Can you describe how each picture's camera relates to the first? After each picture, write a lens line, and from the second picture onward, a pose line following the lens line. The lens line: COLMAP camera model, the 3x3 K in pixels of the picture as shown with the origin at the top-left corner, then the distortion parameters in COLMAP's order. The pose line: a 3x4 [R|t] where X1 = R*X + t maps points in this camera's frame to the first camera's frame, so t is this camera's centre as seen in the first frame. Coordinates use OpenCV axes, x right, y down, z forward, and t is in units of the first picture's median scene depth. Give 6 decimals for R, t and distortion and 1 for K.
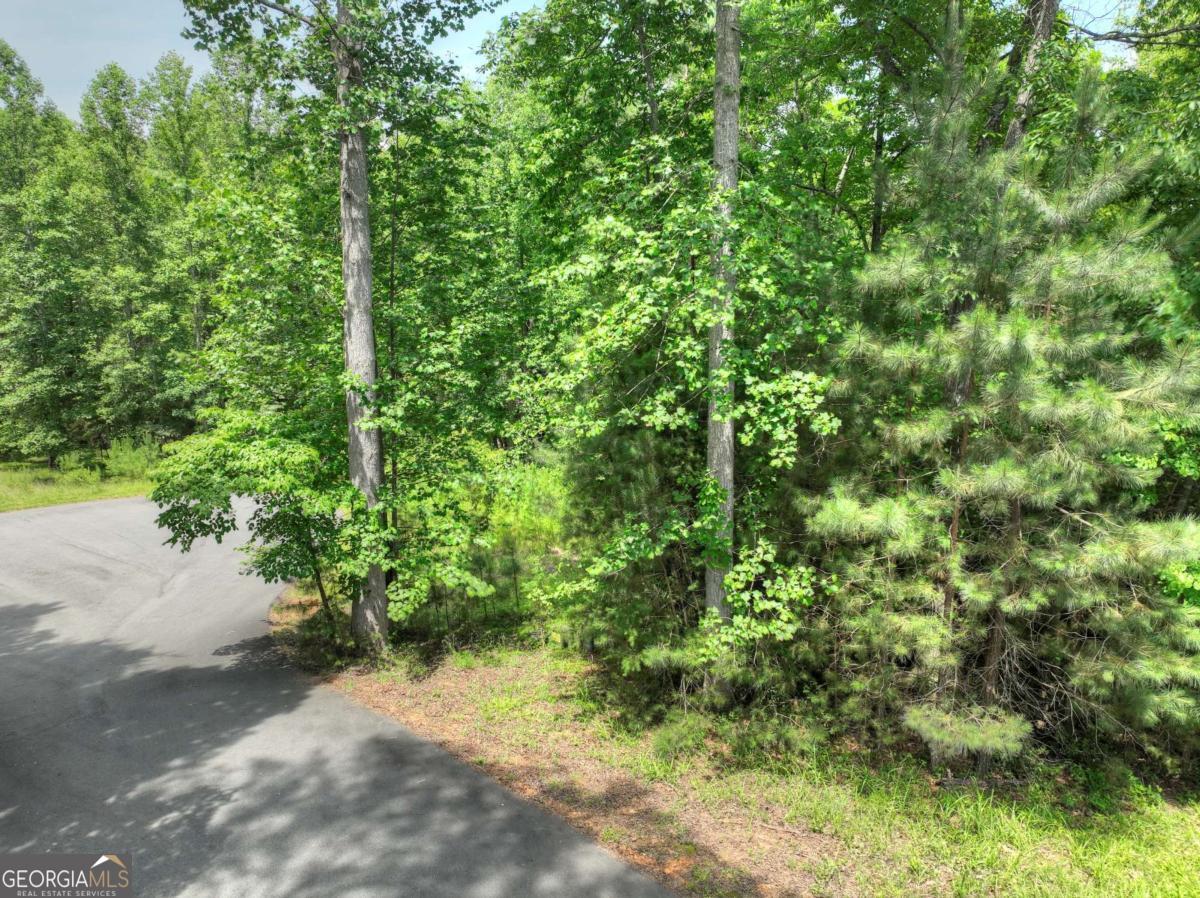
lens RADIAL K [[843.8, 0, 608.4], [0, 843.8, 448.4], [0, 0, 1]] dist [0.002150, 0.016628]
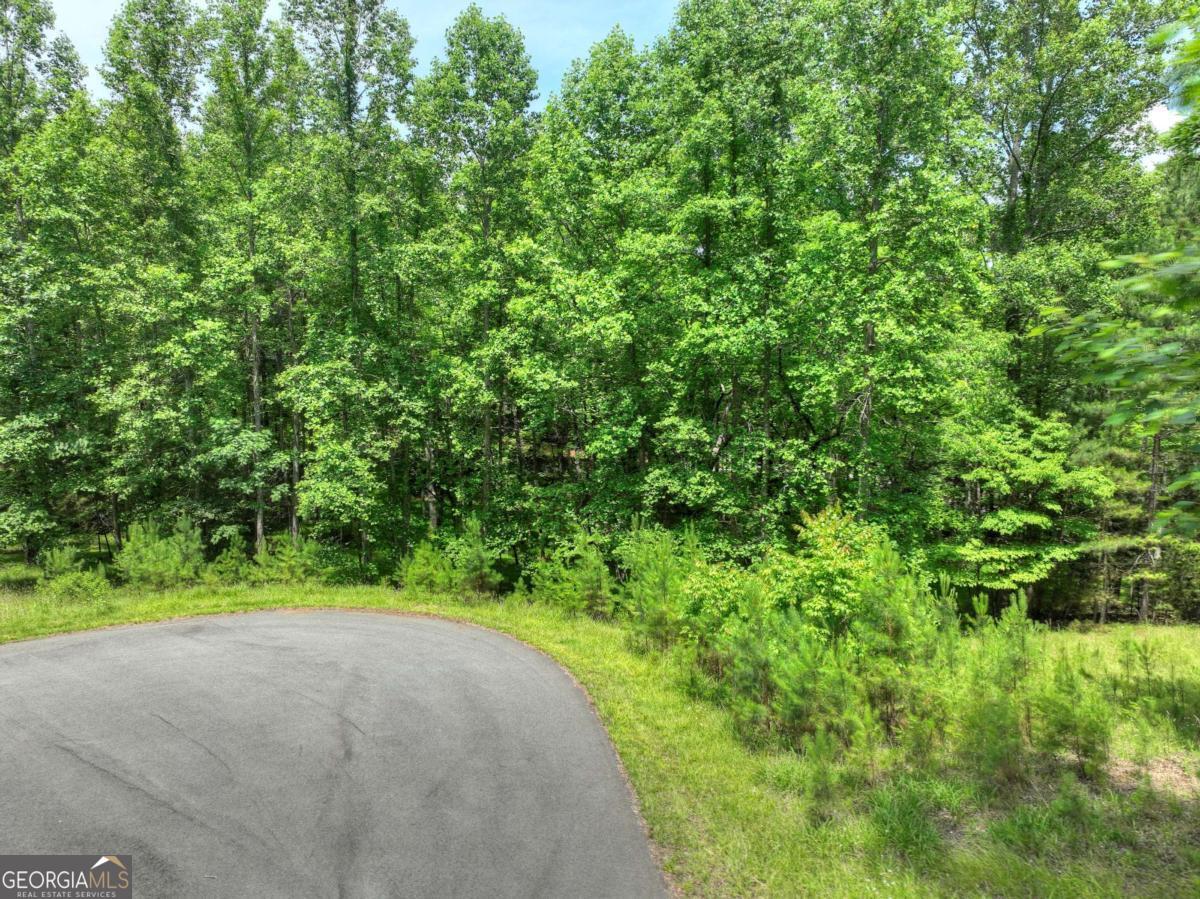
lens RADIAL K [[843.8, 0, 591.9], [0, 843.8, 448.5], [0, 0, 1]] dist [0.002150, 0.016628]
pose [[0.999980, 0.001744, 0.006105, -0.233518], [-0.001179, 0.995814, -0.091395, -0.009609], [-0.006239, 0.091386, 0.995796, 0.343806]]
